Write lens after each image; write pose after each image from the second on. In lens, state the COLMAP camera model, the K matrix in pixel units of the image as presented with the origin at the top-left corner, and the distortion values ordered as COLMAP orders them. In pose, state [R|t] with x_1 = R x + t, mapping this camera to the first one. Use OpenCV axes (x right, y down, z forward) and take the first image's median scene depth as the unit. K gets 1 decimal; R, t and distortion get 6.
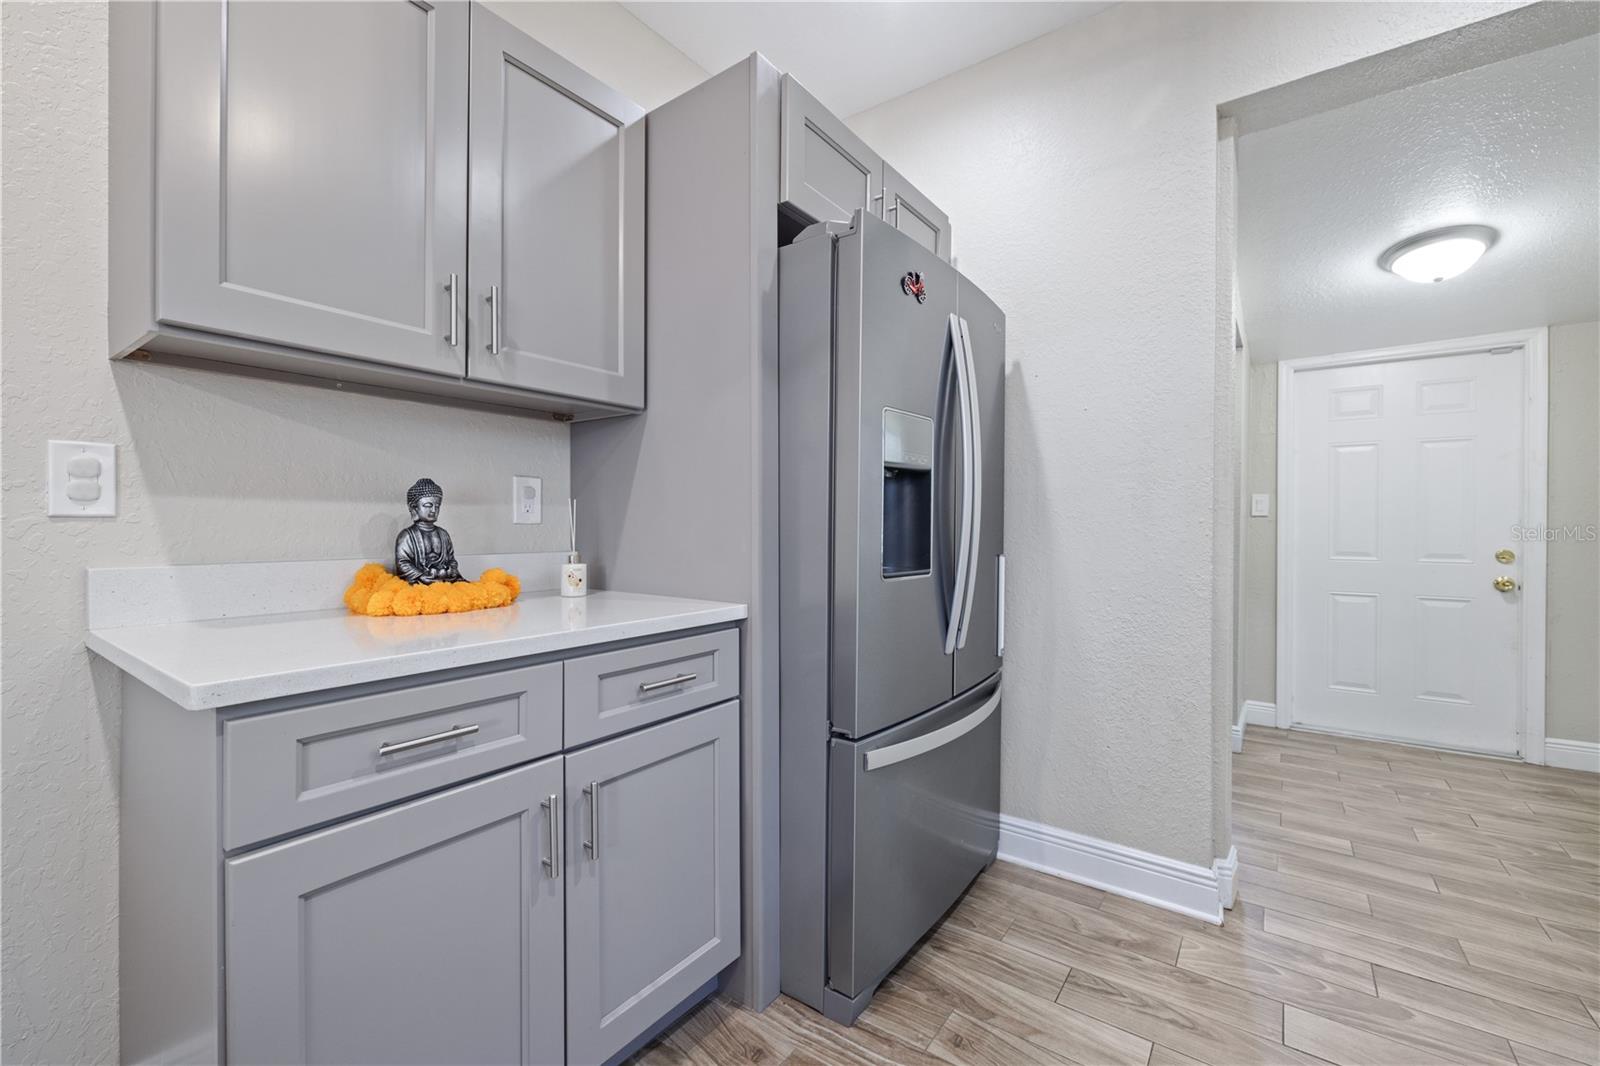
lens RADIAL K [[685.8, 0, 784.0], [0, 685.8, 527.3], [0, 0, 1]] dist [0.001224, 0.000142]
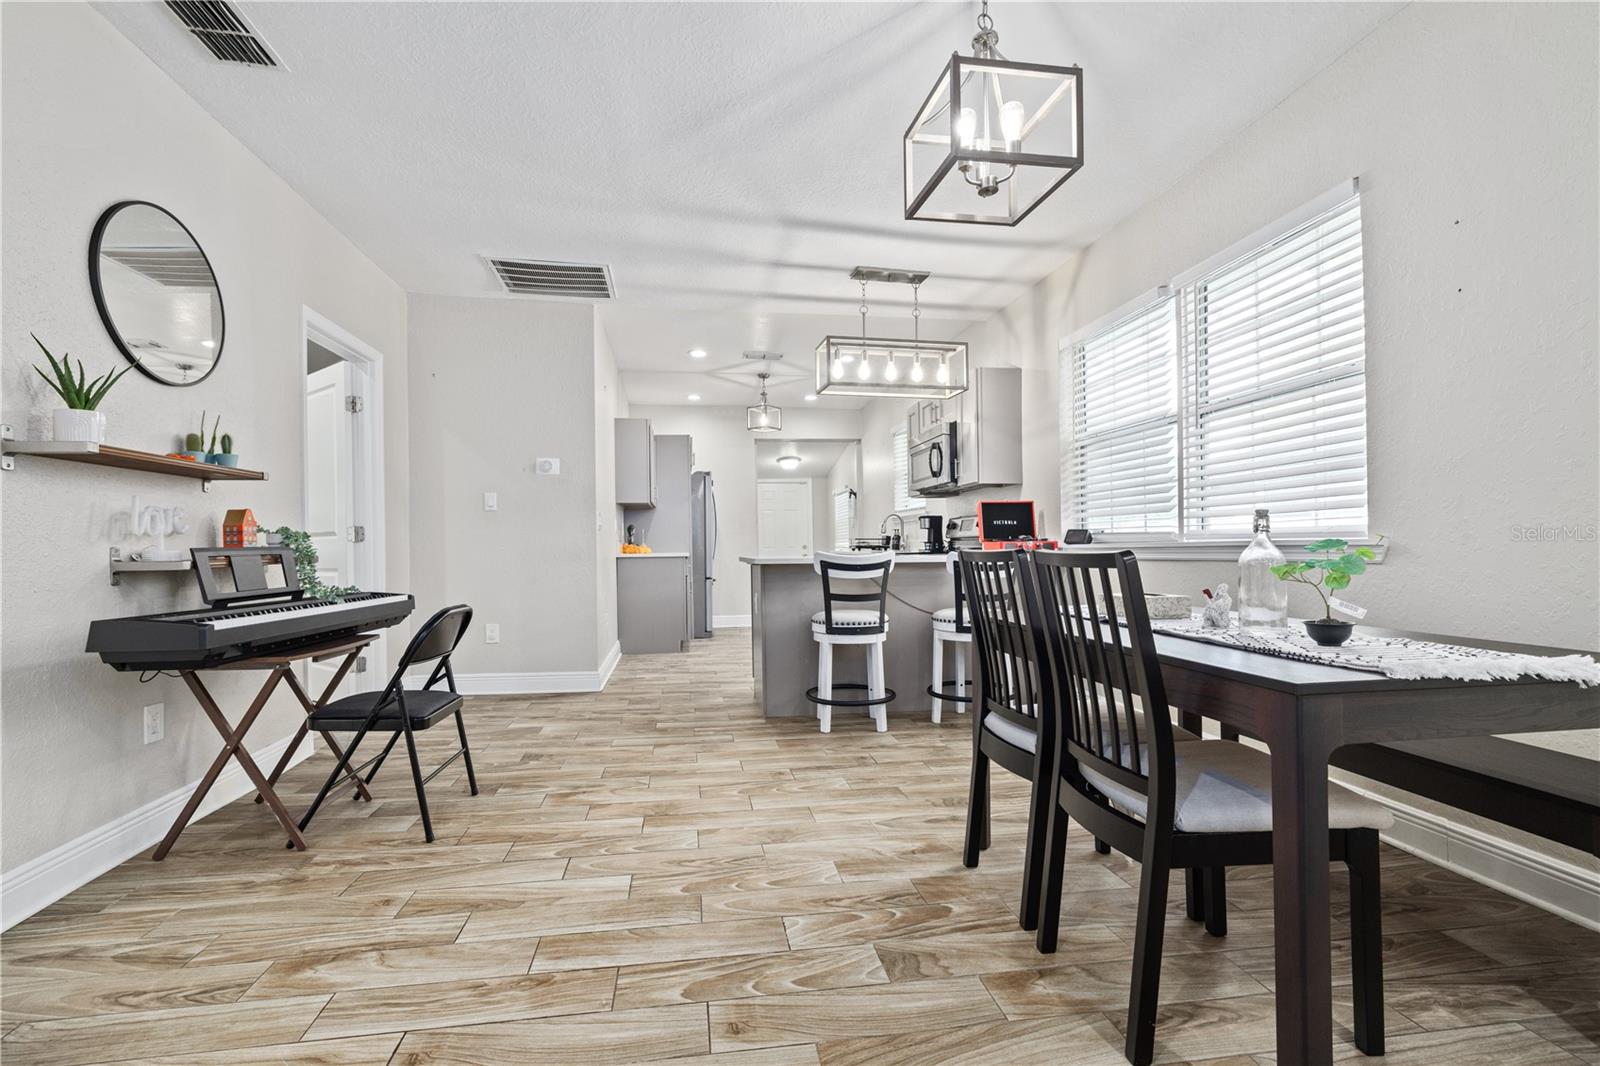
lens RADIAL K [[692.4, 0, 778.1], [0, 692.4, 540.1], [0, 0, 1]] dist [0.000124, 0.000336]
pose [[0.721357, -0.008310, 0.692514, -2.431294], [0.021082, 0.999728, -0.009964, 0.076552], [-0.692243, 0.021787, 0.721336, -2.373851]]
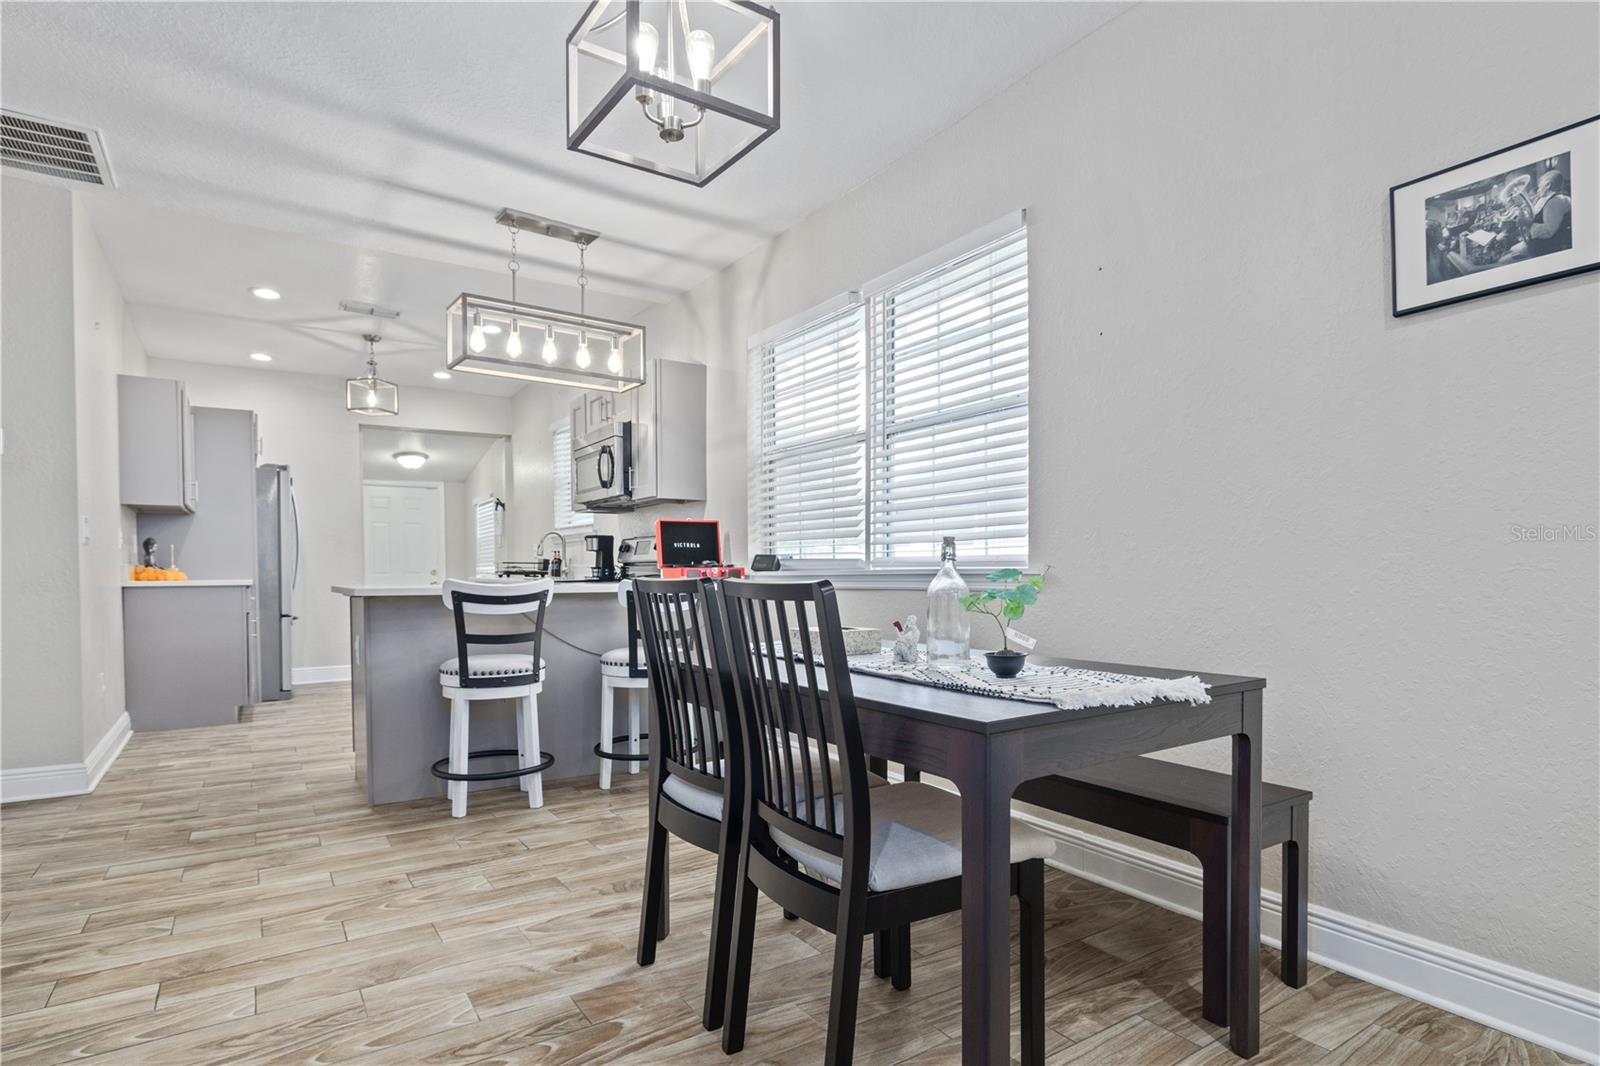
lens RADIAL K [[825.7, 0, 792.4], [0, 825.7, 584.6], [0, 0, 1]] dist [-0.004280, -0.000424]
pose [[0.352272, -0.025631, 0.935546, -2.375497], [0.013878, 0.999658, 0.022162, 0.074986], [-0.935795, 0.005177, 0.352508, -2.339027]]
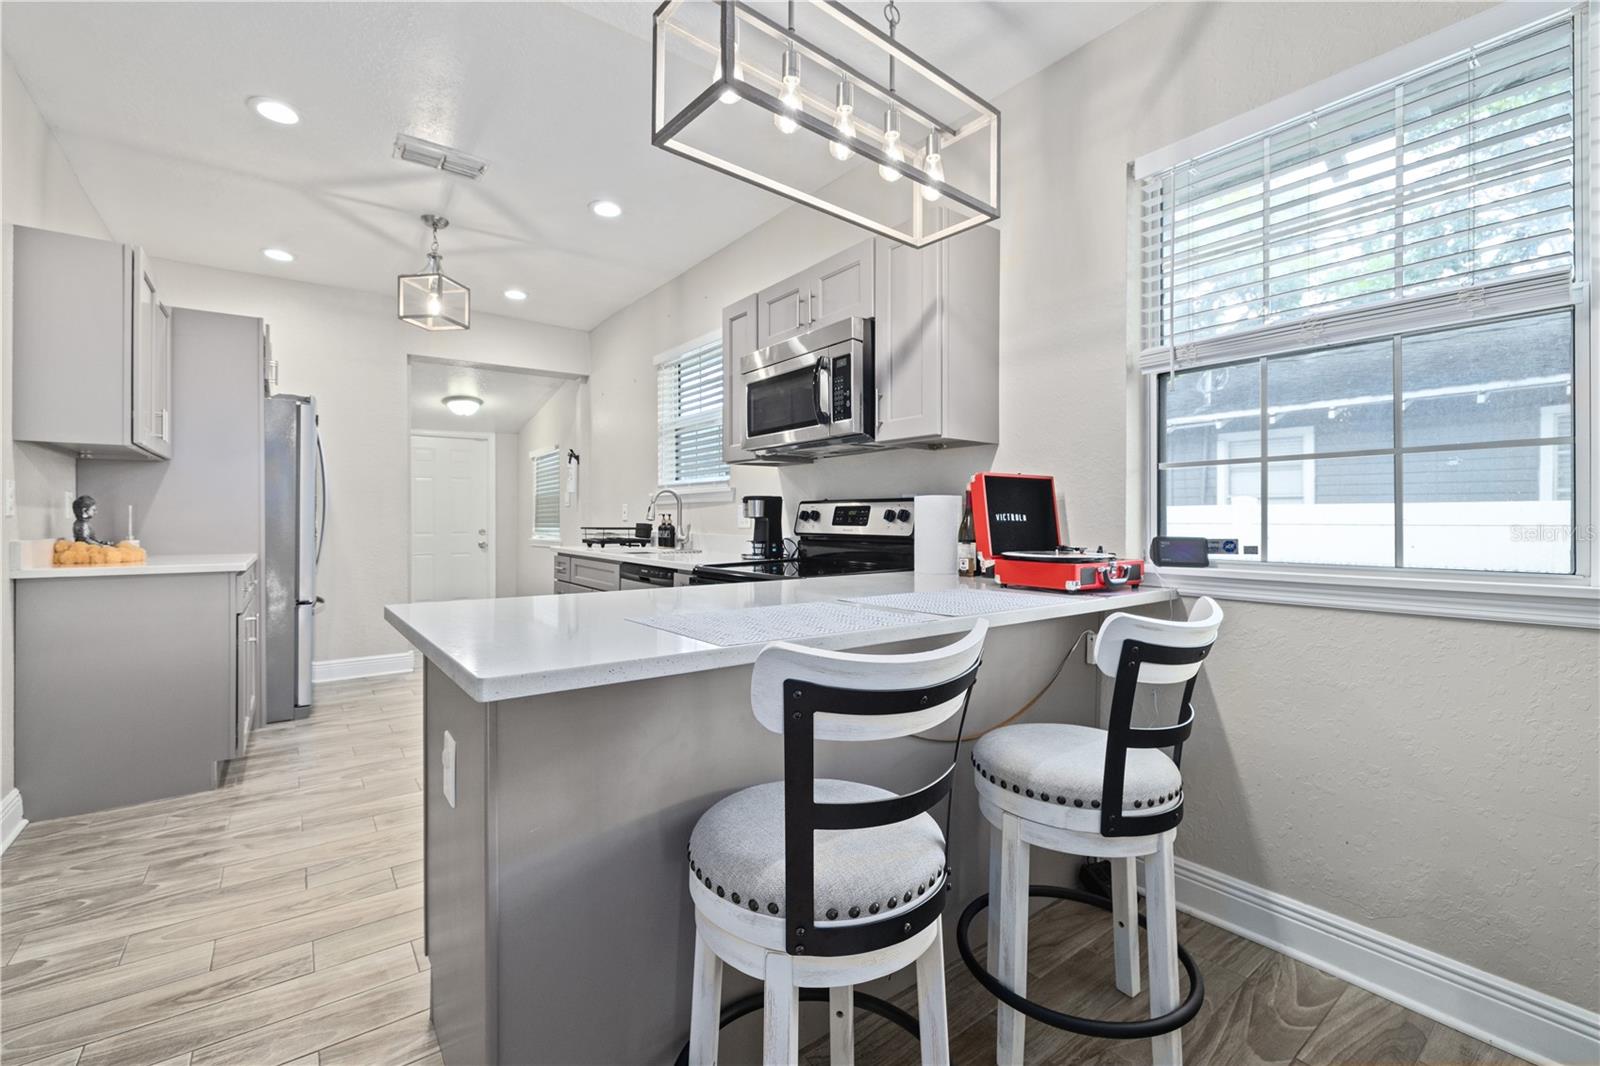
lens RADIAL K [[682.8, 0, 794.3], [0, 682.8, 516.2], [0, 0, 1]] dist [-0.002331, 0.000148]
pose [[0.298964, -0.002074, 0.954262, -1.444102], [0.008804, 0.999961, -0.000585, 0.003908], [-0.954224, 0.008576, 0.298971, -1.196057]]
